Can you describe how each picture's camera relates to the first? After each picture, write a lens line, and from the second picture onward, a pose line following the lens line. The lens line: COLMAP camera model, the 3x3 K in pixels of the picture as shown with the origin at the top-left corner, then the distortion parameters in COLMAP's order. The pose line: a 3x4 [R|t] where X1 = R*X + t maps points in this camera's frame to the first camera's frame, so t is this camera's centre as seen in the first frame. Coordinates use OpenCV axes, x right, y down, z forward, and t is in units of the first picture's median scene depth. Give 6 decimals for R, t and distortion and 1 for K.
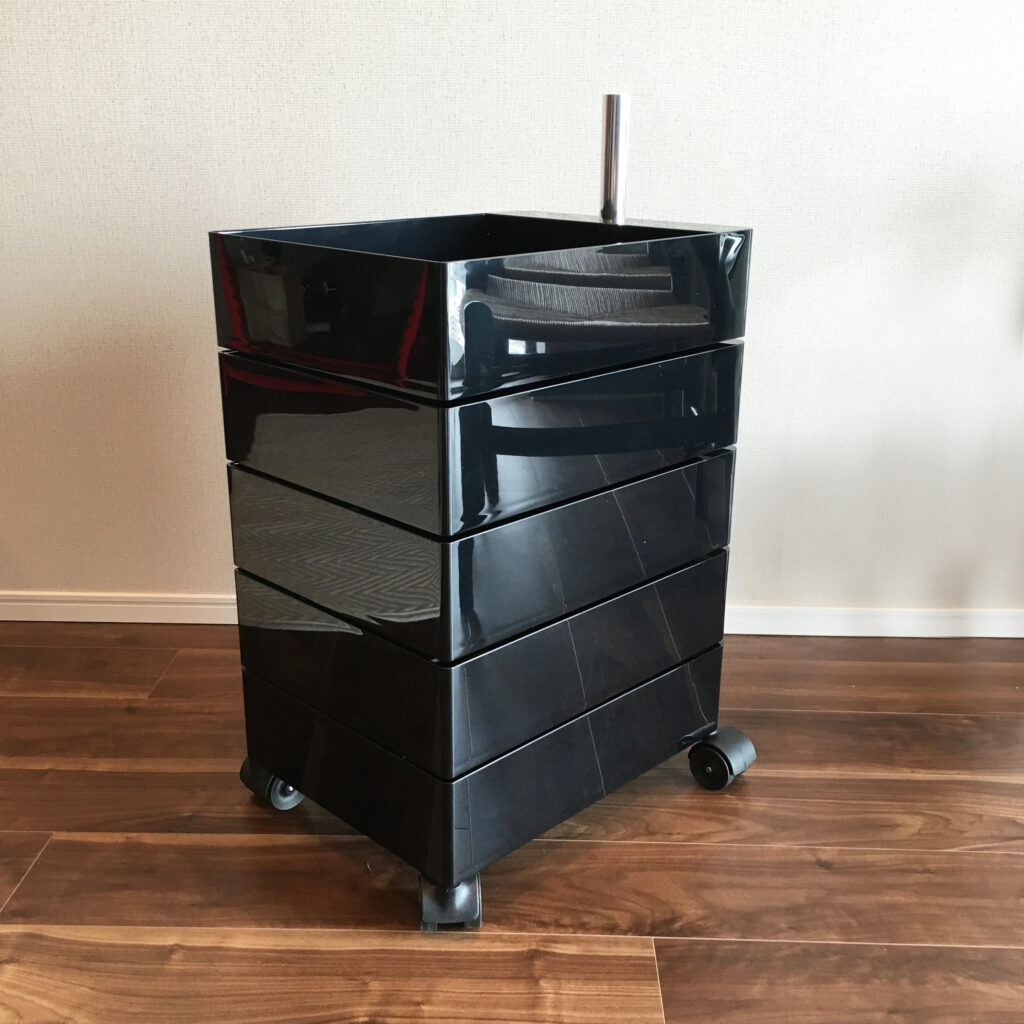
lens RADIAL K [[1194.1, 0, 502.7], [0, 1194.1, 529.5], [0, 0, 1]] dist [0.042621, 0.000000]
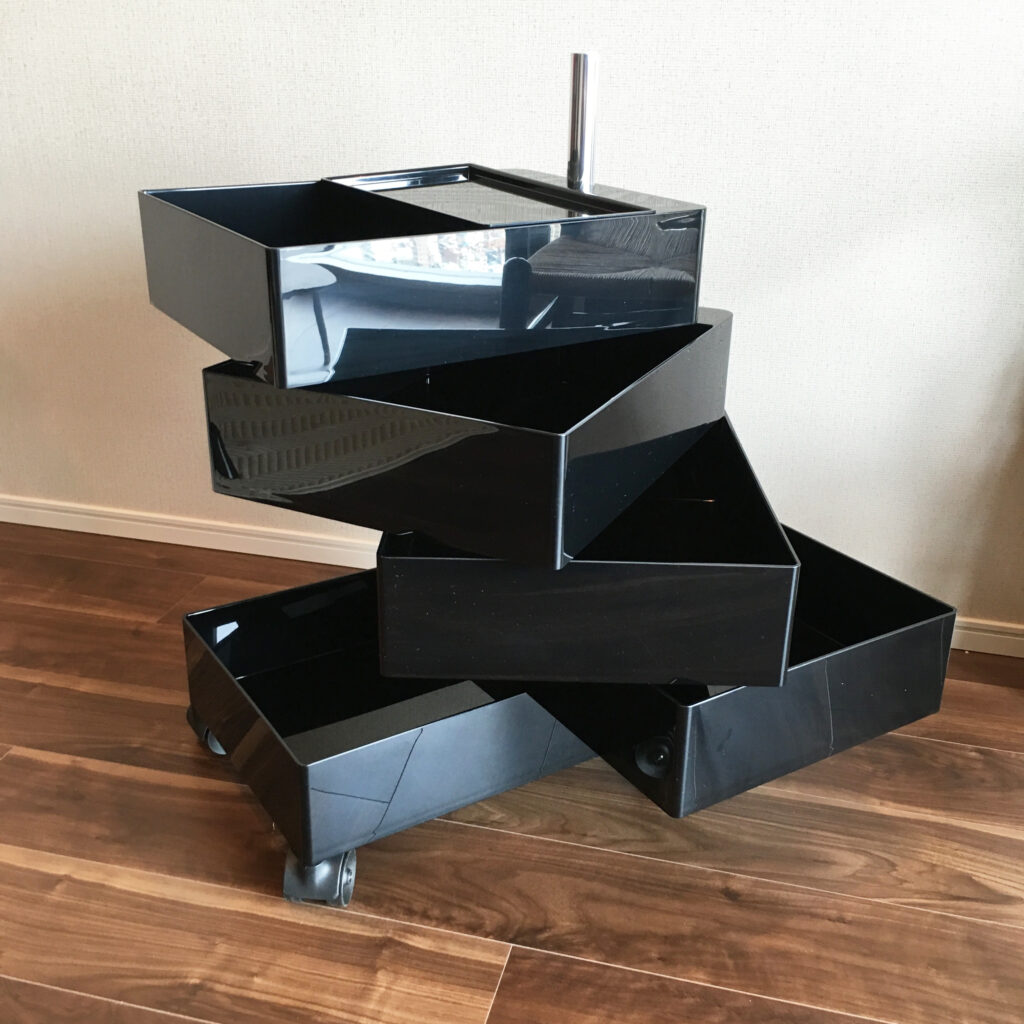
lens RADIAL K [[1194.1, 0, 513.5], [0, 1194.1, 499.0], [0, 0, 1]] dist [0.042621, 0.000000]
pose [[0.973059, 0.093524, -0.210734, 0.271271], [-0.081947, 0.994641, 0.063035, -0.072667], [0.215500, -0.044068, 0.975509, 0.064161]]
